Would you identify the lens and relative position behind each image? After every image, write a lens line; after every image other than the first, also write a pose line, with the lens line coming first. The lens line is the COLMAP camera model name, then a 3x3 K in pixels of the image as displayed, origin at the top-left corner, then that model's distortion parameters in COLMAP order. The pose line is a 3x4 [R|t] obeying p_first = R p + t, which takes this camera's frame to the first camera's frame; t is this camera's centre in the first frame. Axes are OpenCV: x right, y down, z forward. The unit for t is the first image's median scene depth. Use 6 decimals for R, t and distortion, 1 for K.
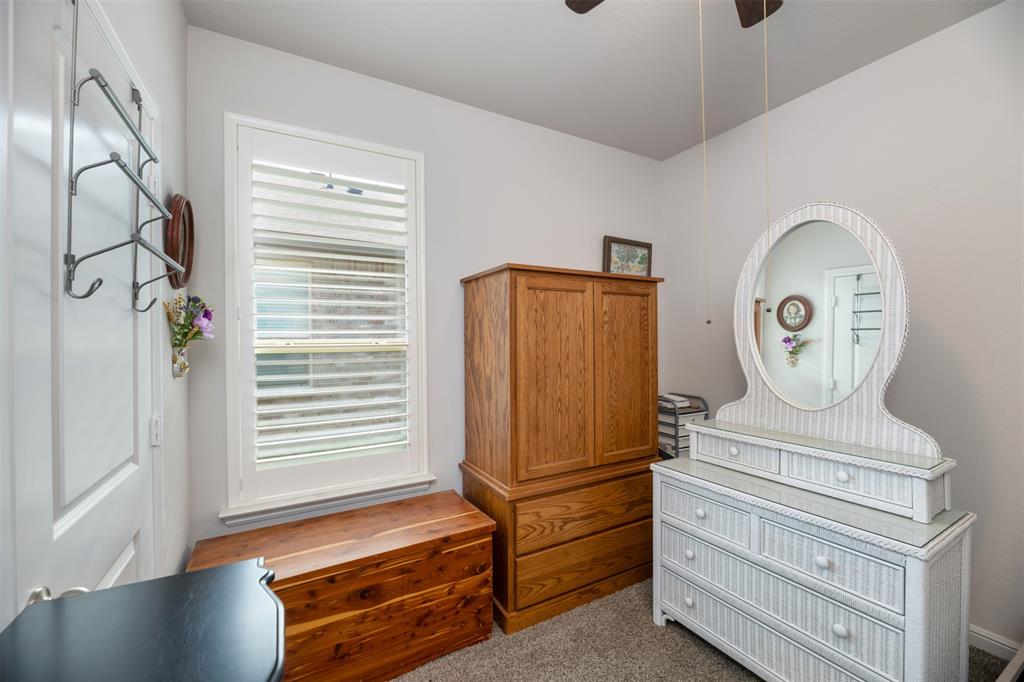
lens RADIAL K [[418.5, 0, 514.6], [0, 418.5, 341.1], [0, 0, 1]] dist [-0.002022, -0.001768]
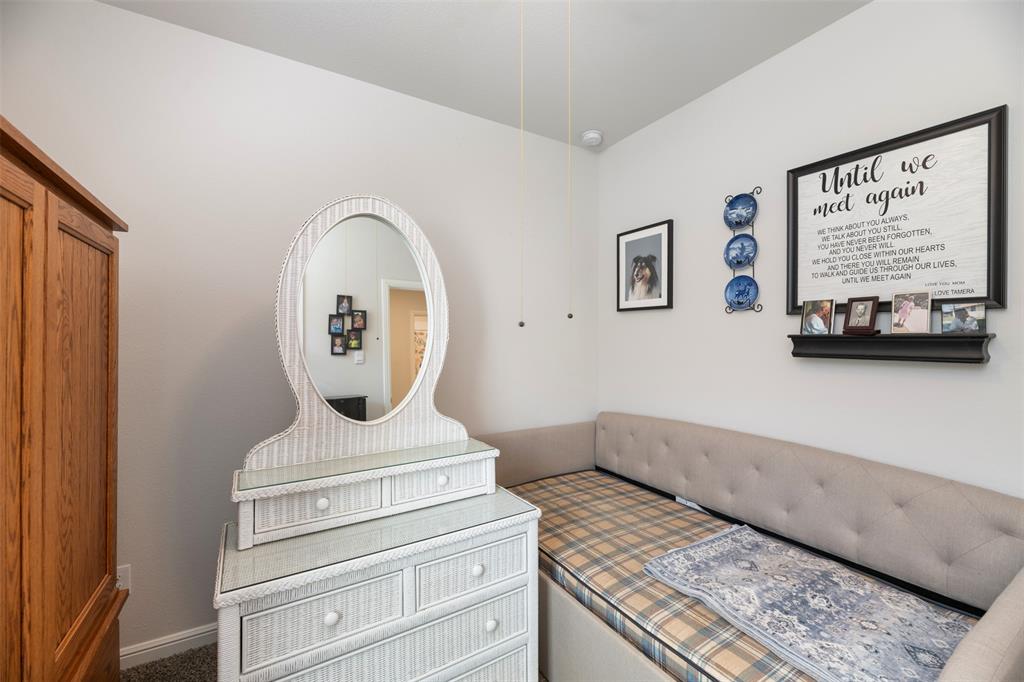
lens RADIAL K [[418.5, 0, 513.7], [0, 418.5, 340.0], [0, 0, 1]] dist [-0.002022, -0.001768]
pose [[-0.024689, 0.005773, 0.999679, -0.223040], [0.002788, 0.999980, -0.005706, -0.010258], [-0.999691, 0.002646, -0.024704, 0.813989]]
